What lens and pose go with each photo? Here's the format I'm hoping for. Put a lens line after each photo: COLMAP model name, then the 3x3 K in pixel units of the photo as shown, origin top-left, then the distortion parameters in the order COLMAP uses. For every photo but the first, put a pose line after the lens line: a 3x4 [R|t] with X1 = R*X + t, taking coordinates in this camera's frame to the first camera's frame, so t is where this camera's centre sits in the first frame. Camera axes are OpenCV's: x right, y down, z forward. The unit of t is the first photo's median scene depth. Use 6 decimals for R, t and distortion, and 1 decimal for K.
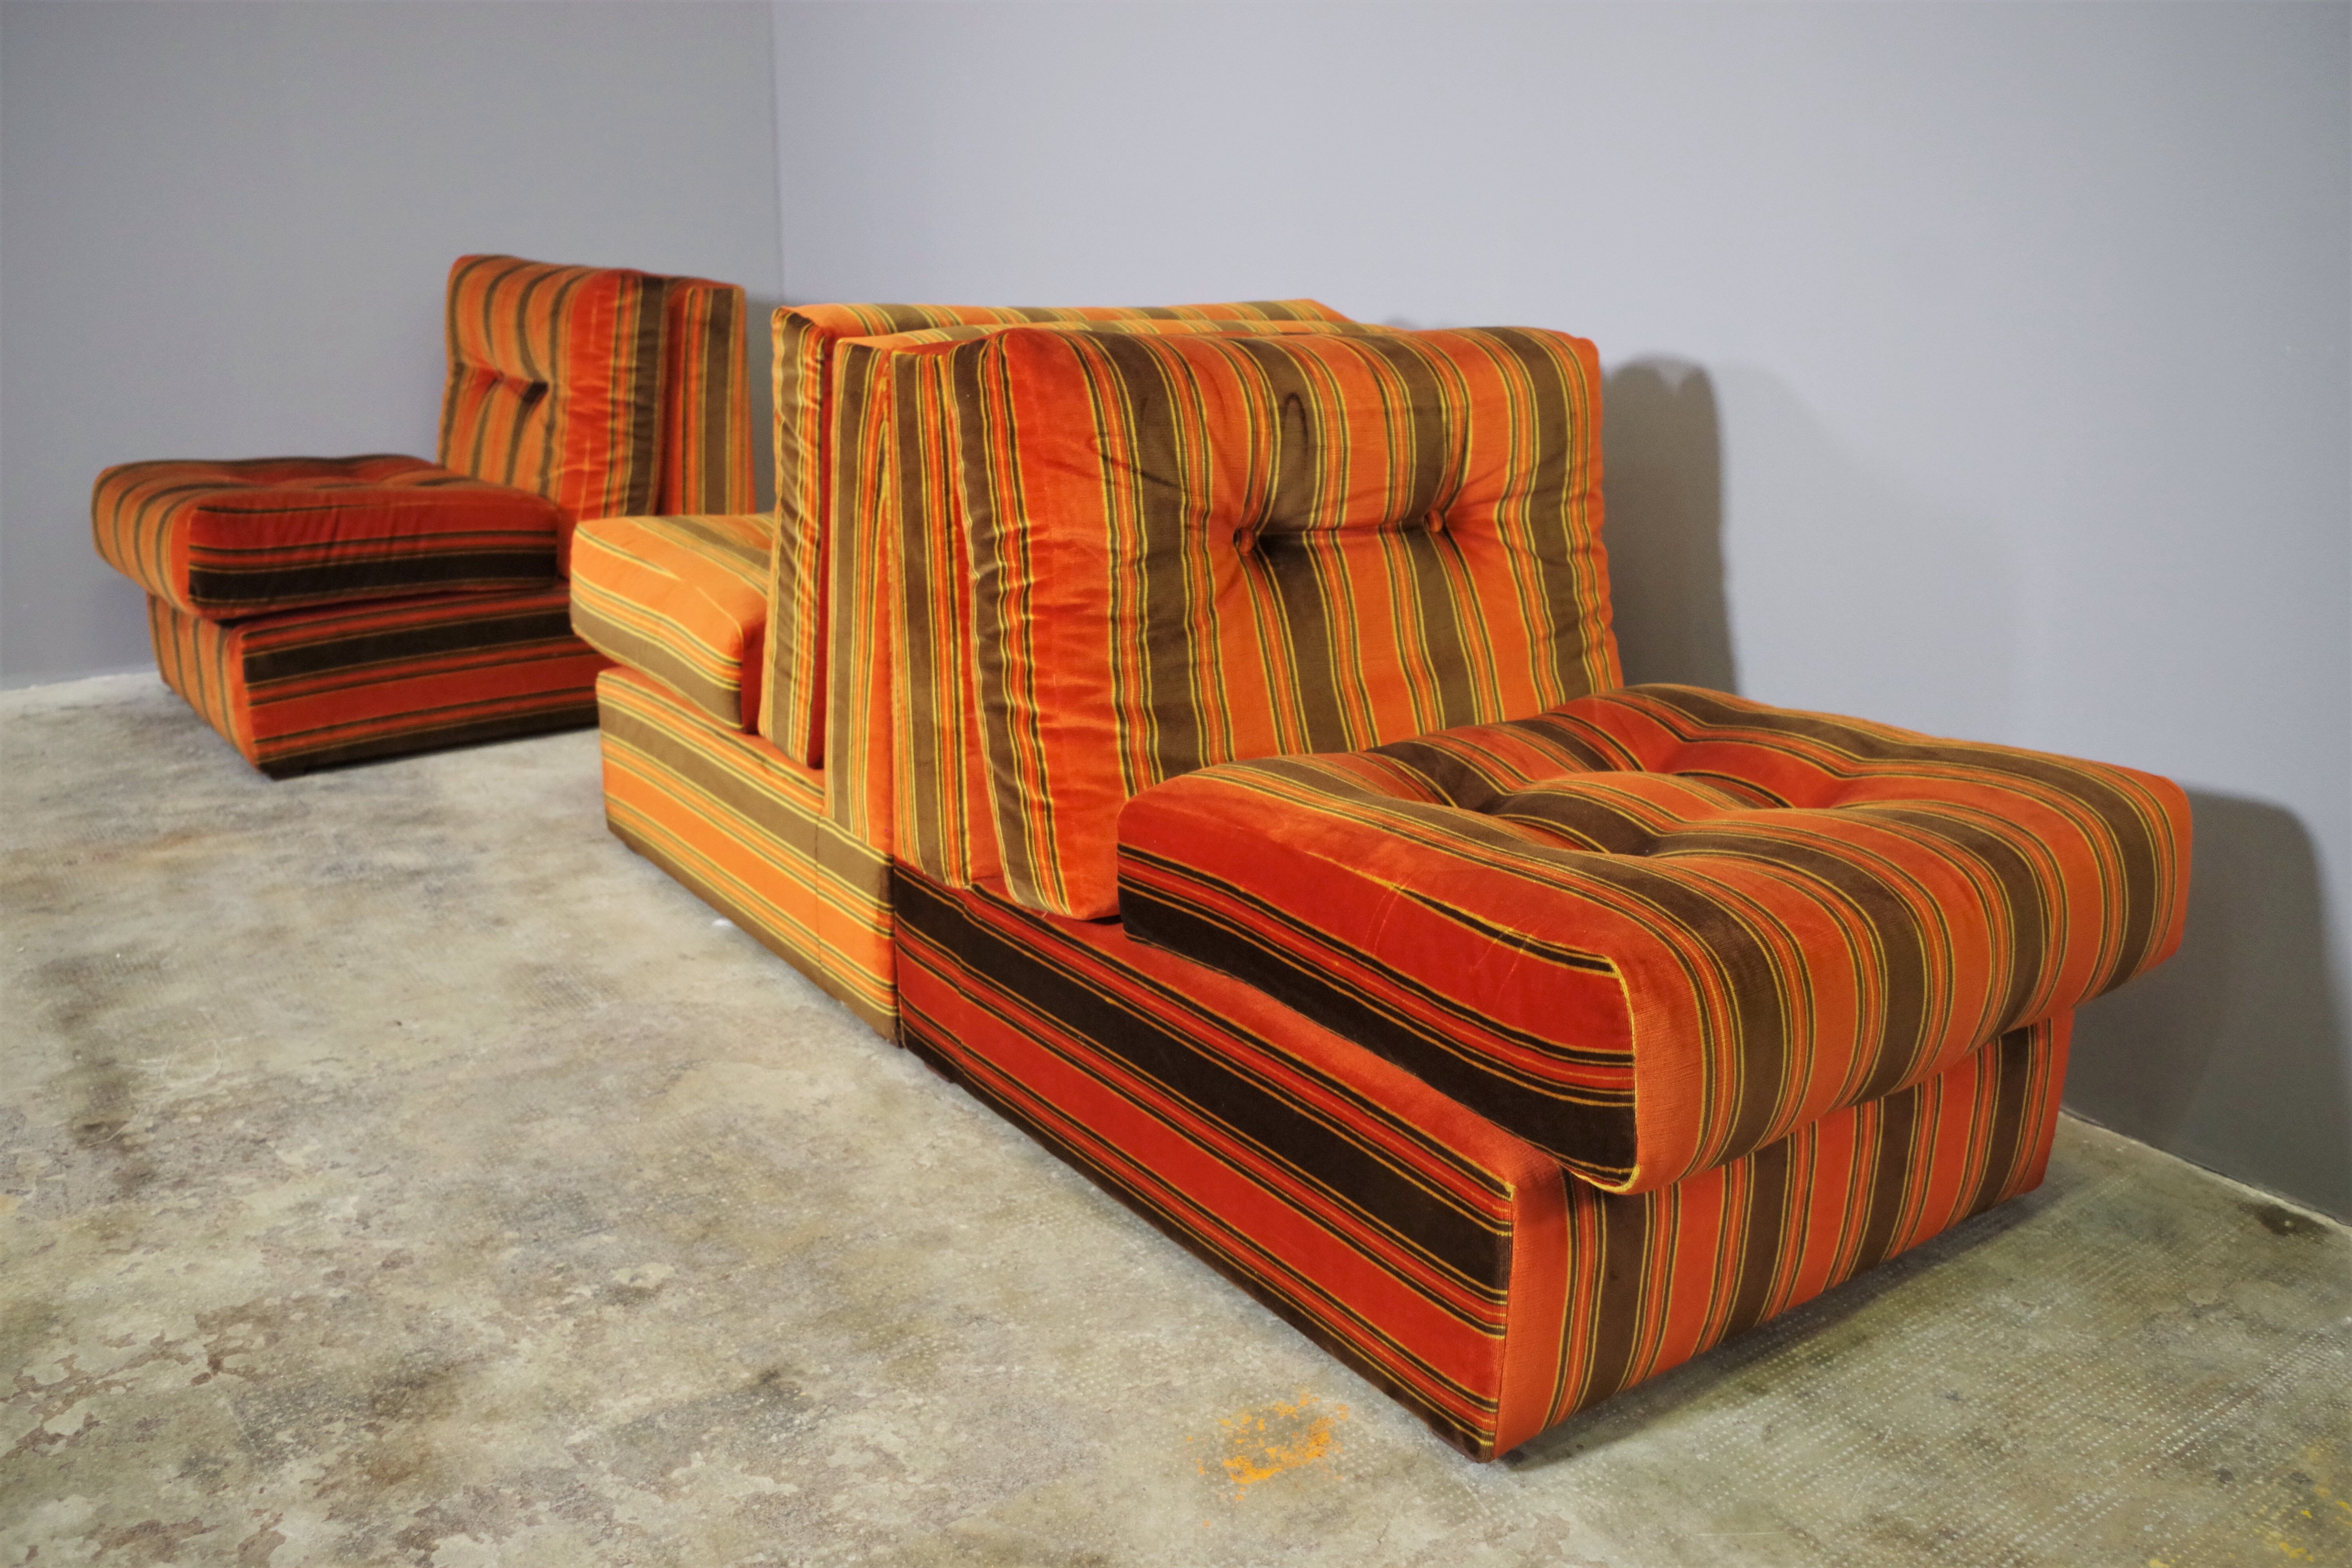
lens RADIAL K [[1952.5, 0, 1185.2], [0, 1952.5, 789.6], [0, 0, 1]] dist [-0.075755, 0.015724]
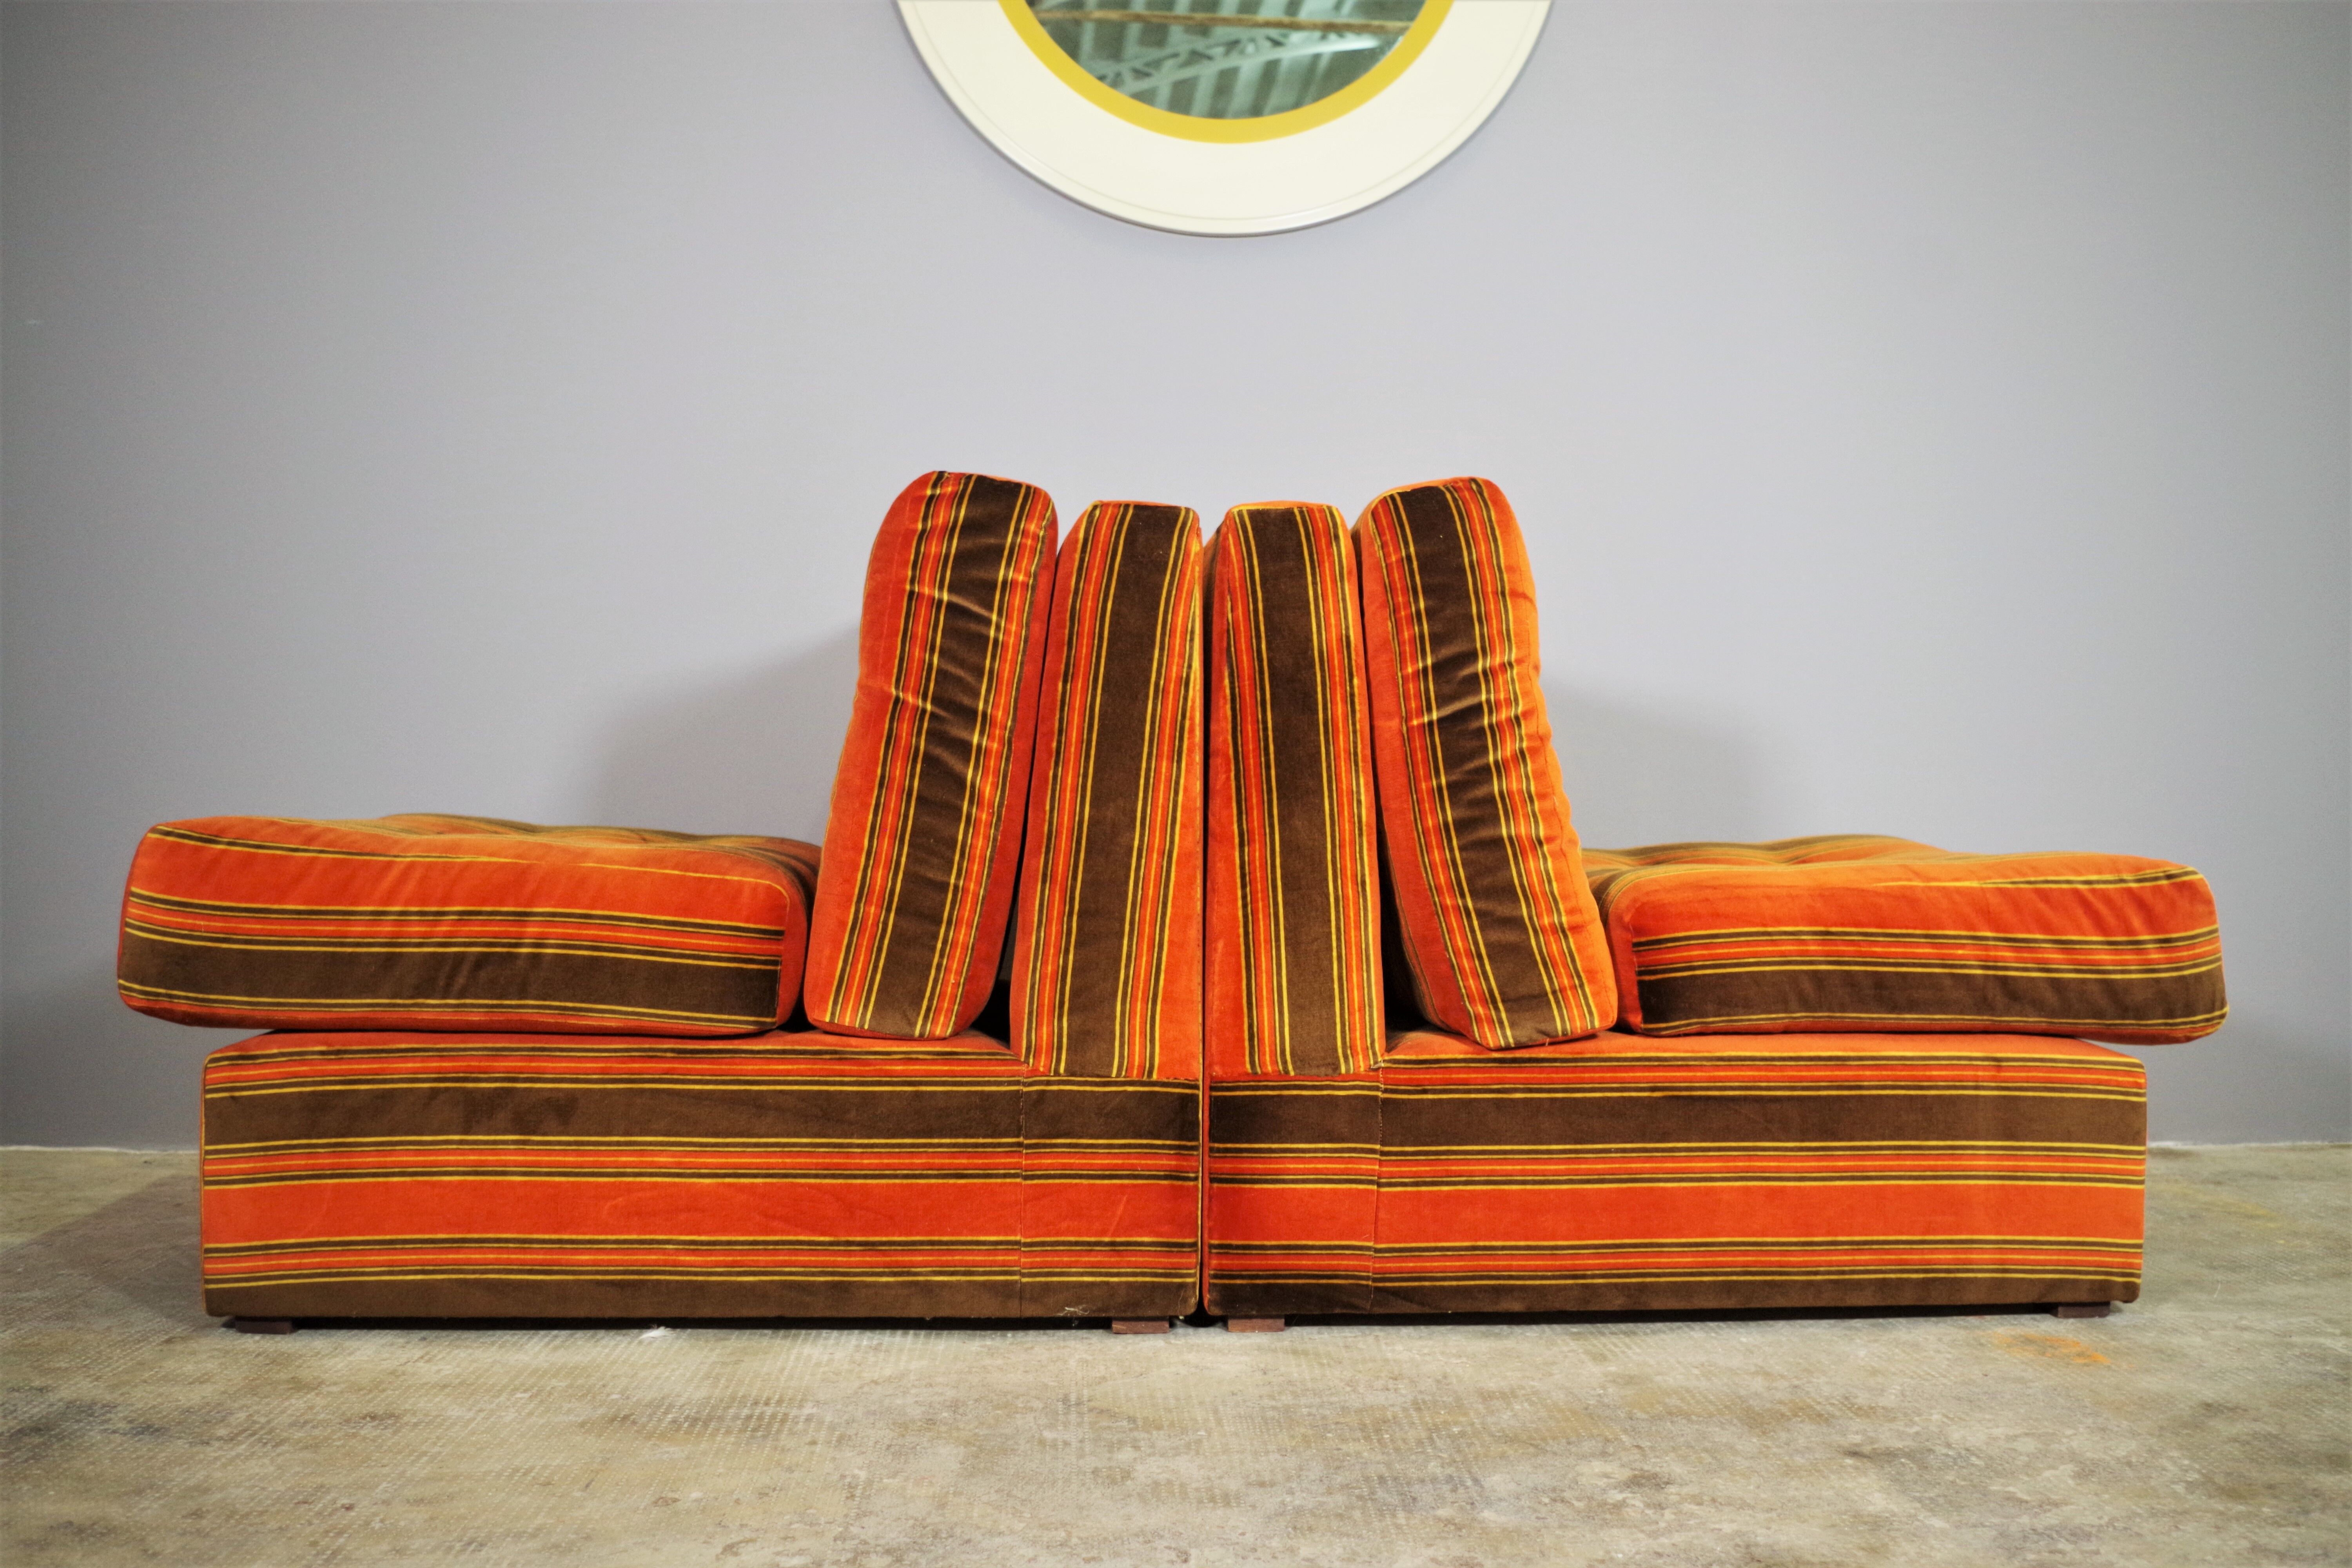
lens RADIAL K [[2095.8, 0, 1177.0], [0, 2095.8, 793.5], [0, 0, 1]] dist [-0.076806, 0.027684]
pose [[0.532253, -0.013069, 0.846485, -1.116001], [0.244087, 0.959789, -0.138658, 0.045161], [-0.810635, 0.280417, 0.514041, 0.587046]]
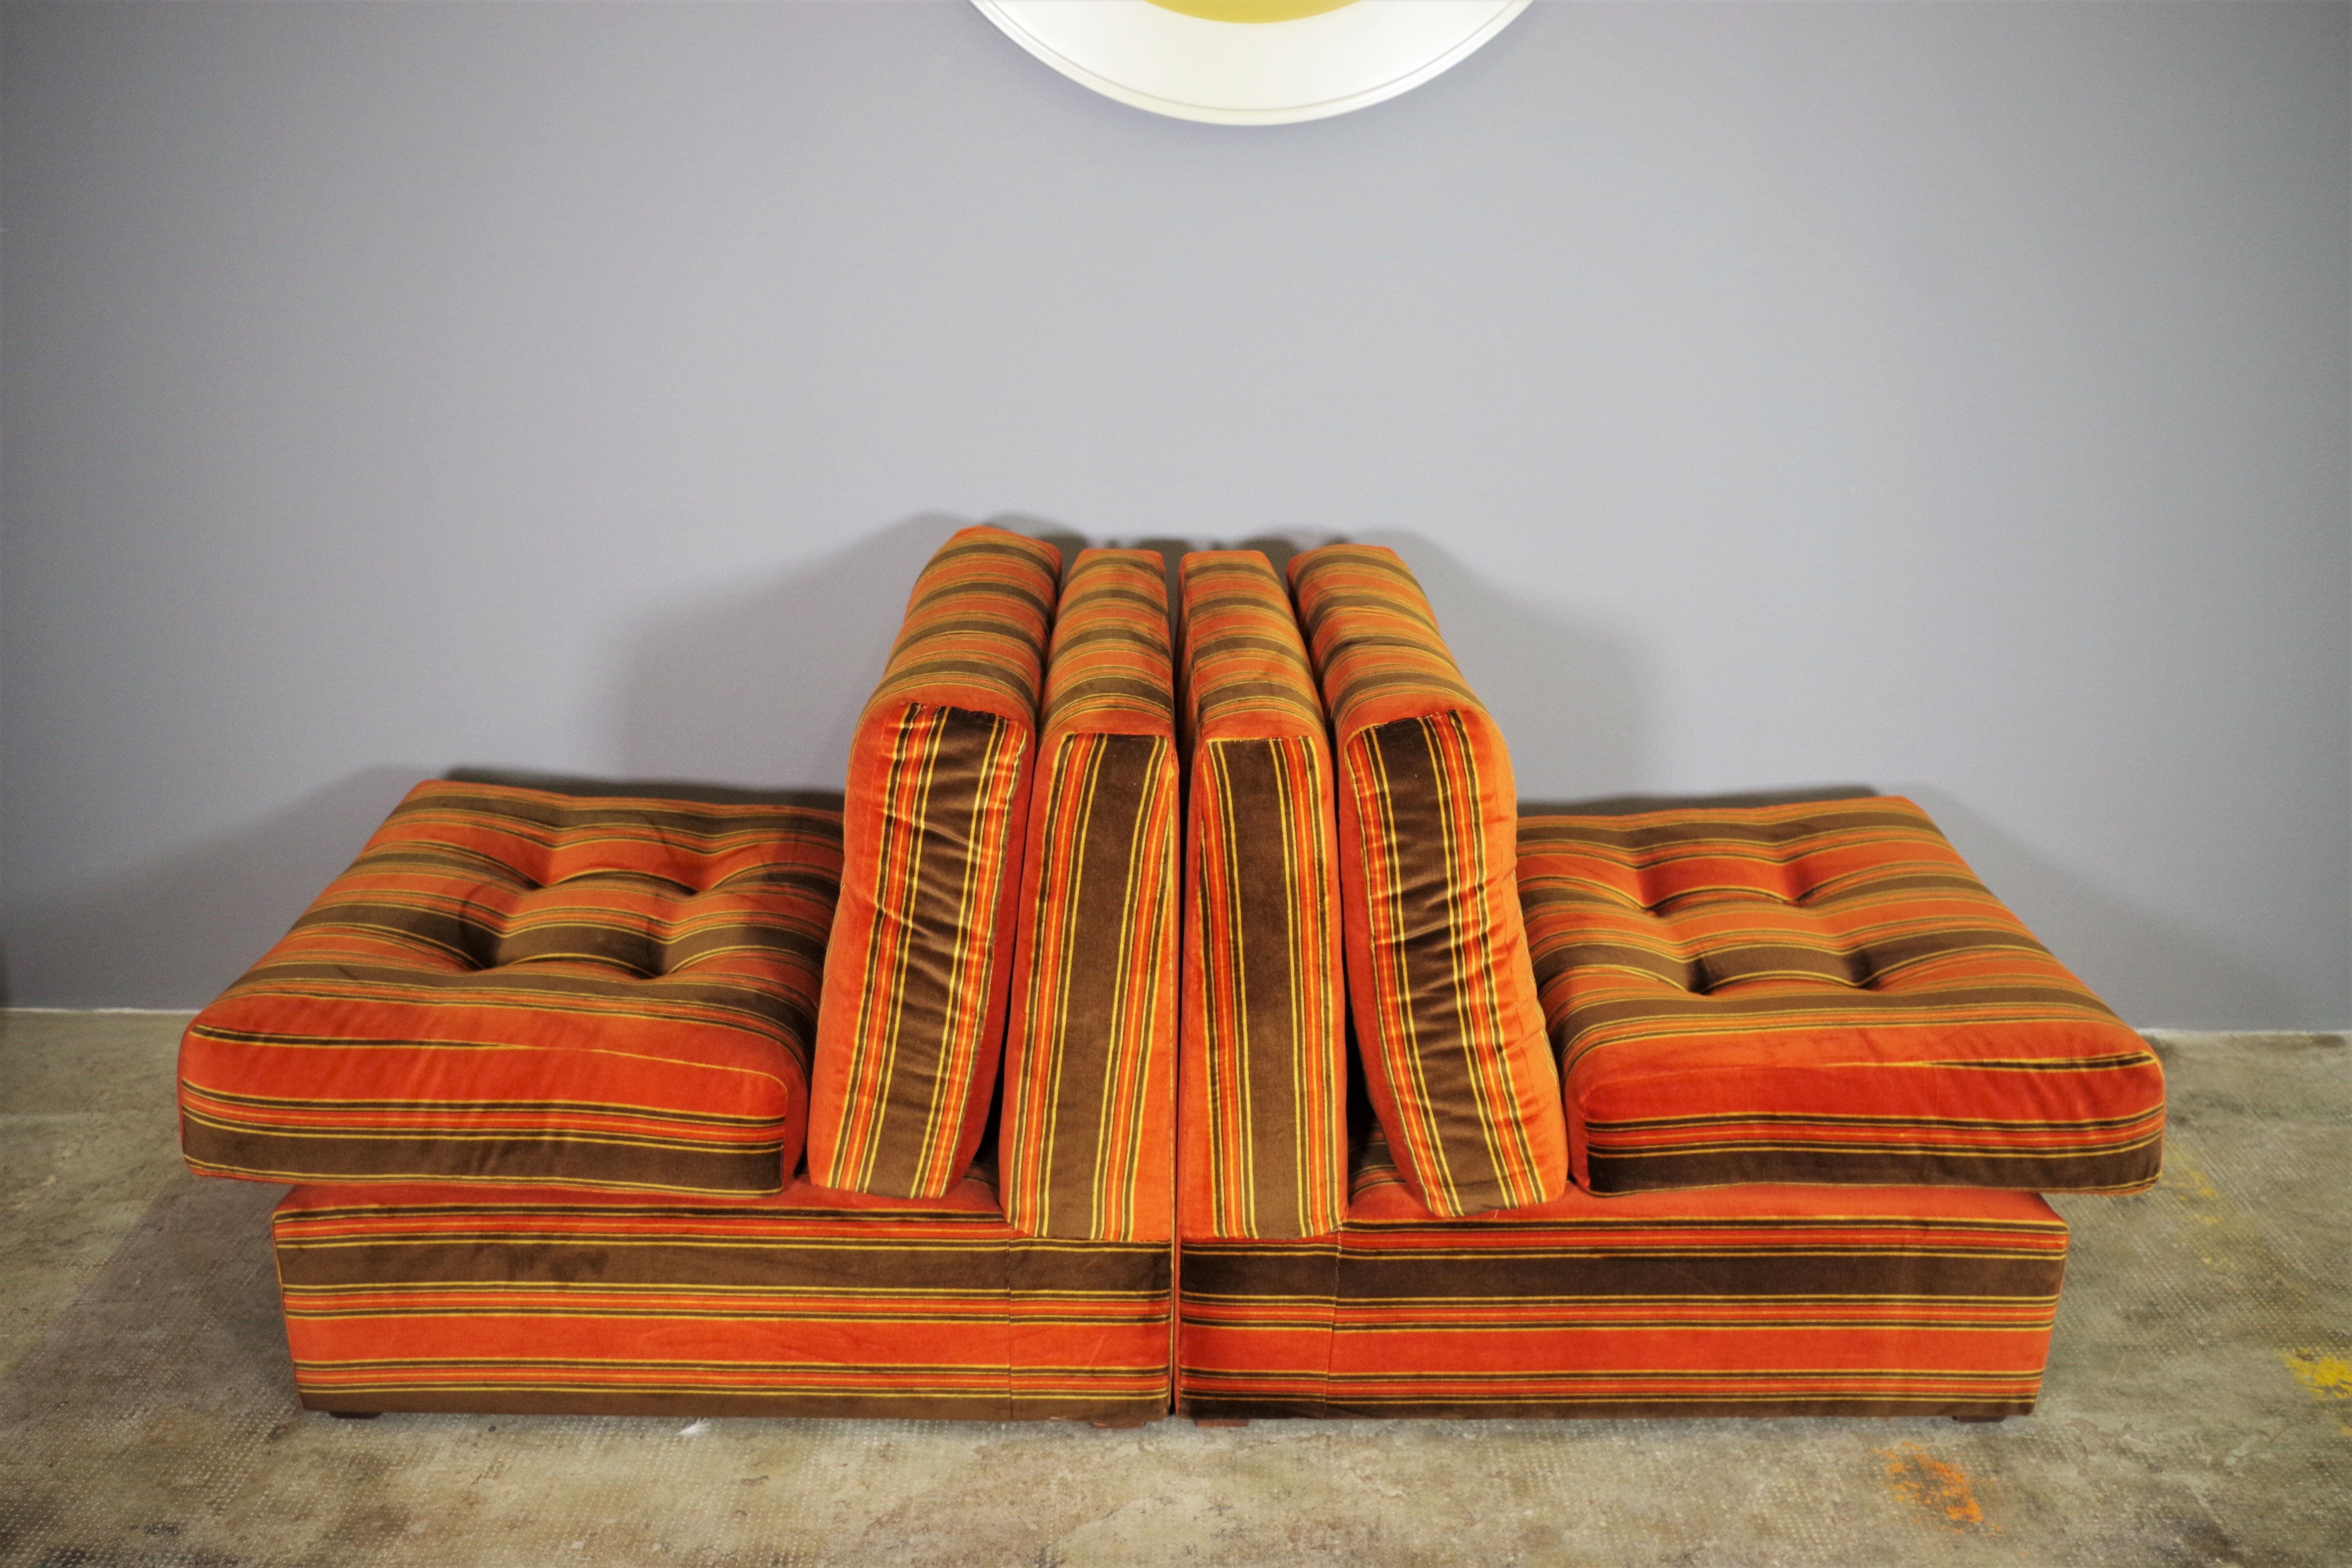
lens RADIAL K [[2095.8, 0, 1174.6], [0, 2095.8, 781.9], [0, 0, 1]] dist [-0.076806, 0.027684]
pose [[0.576237, -0.278145, 0.768496, -1.023708], [0.232074, 0.957287, 0.172461, -0.416634], [-0.783641, 0.078969, 0.616174, 0.427378]]
